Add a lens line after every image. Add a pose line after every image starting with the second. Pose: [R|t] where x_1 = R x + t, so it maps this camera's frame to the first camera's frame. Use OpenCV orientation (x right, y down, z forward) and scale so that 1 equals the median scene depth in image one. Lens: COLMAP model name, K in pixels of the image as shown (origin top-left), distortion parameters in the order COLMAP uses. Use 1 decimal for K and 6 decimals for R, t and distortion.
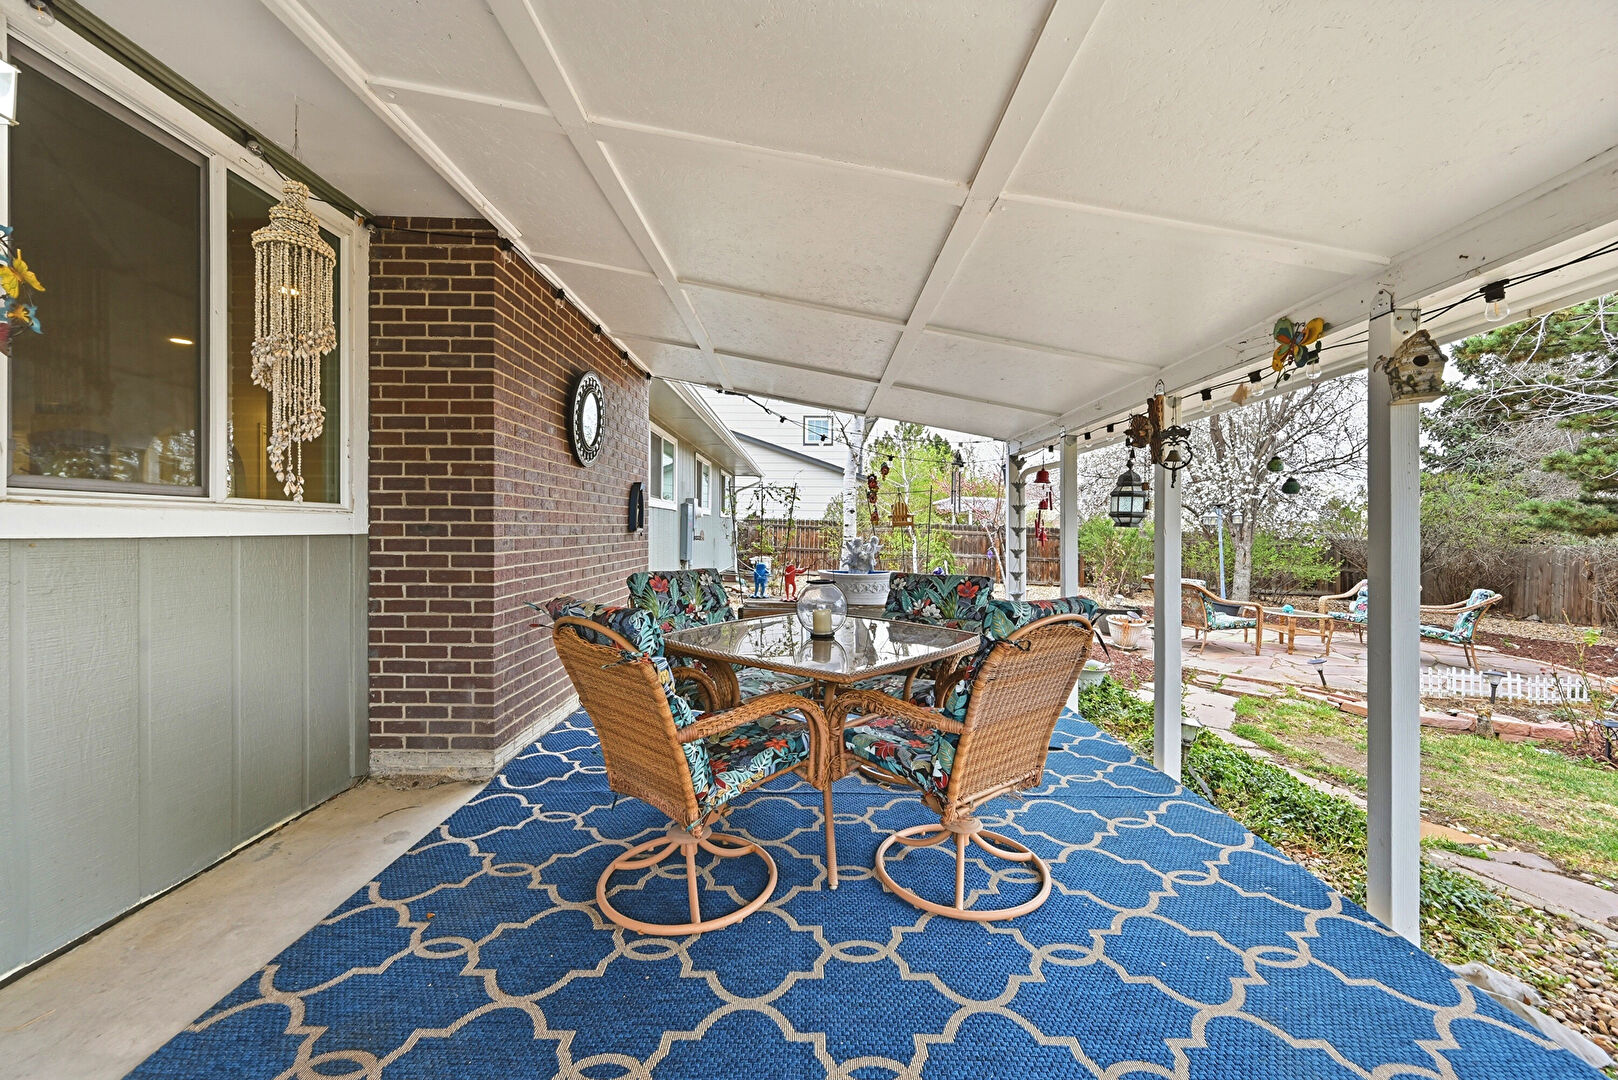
lens RADIAL K [[635.2, 0, 800.1], [0, 635.2, 534.0], [0, 0, 1]] dist [-0.001191, 0.000534]
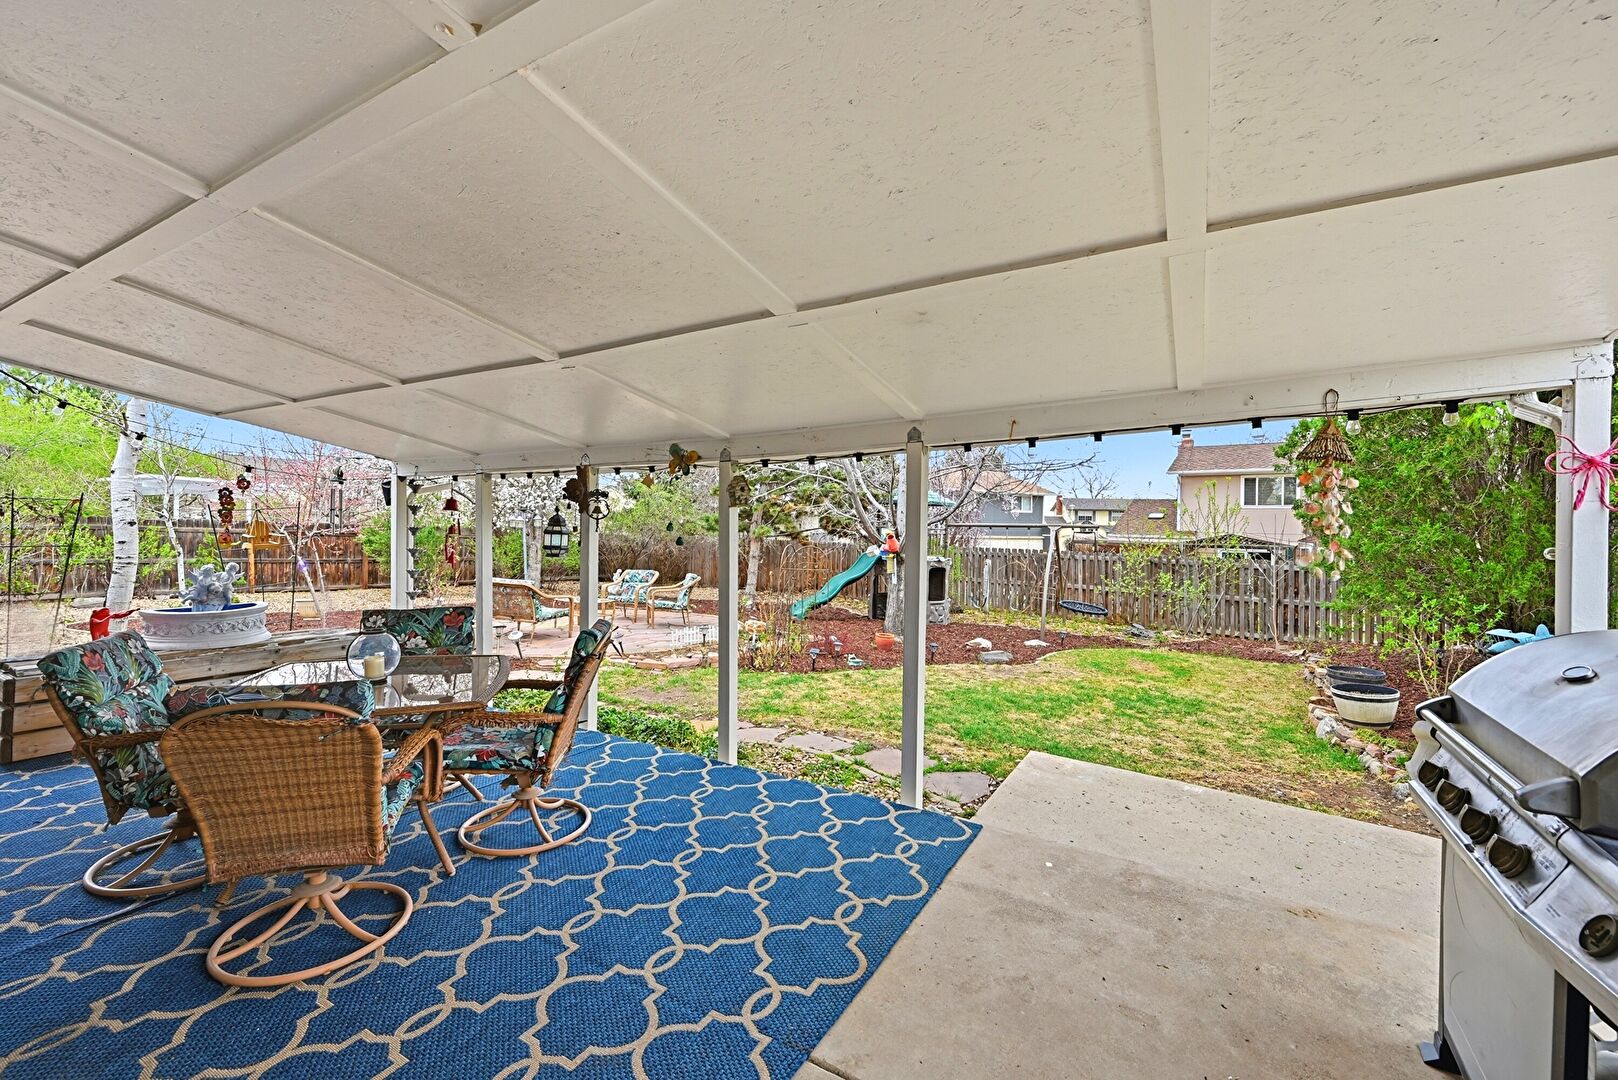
lens RADIAL K [[635.2, 0, 800.1], [0, 635.2, 534.0], [0, 0, 1]] dist [-0.001191, 0.000534]
pose [[0.524426, -0.006840, 0.851429, -0.547124], [0.001606, 0.999974, 0.007044, -0.105937], [-0.851455, -0.002327, 0.524423, -0.206970]]
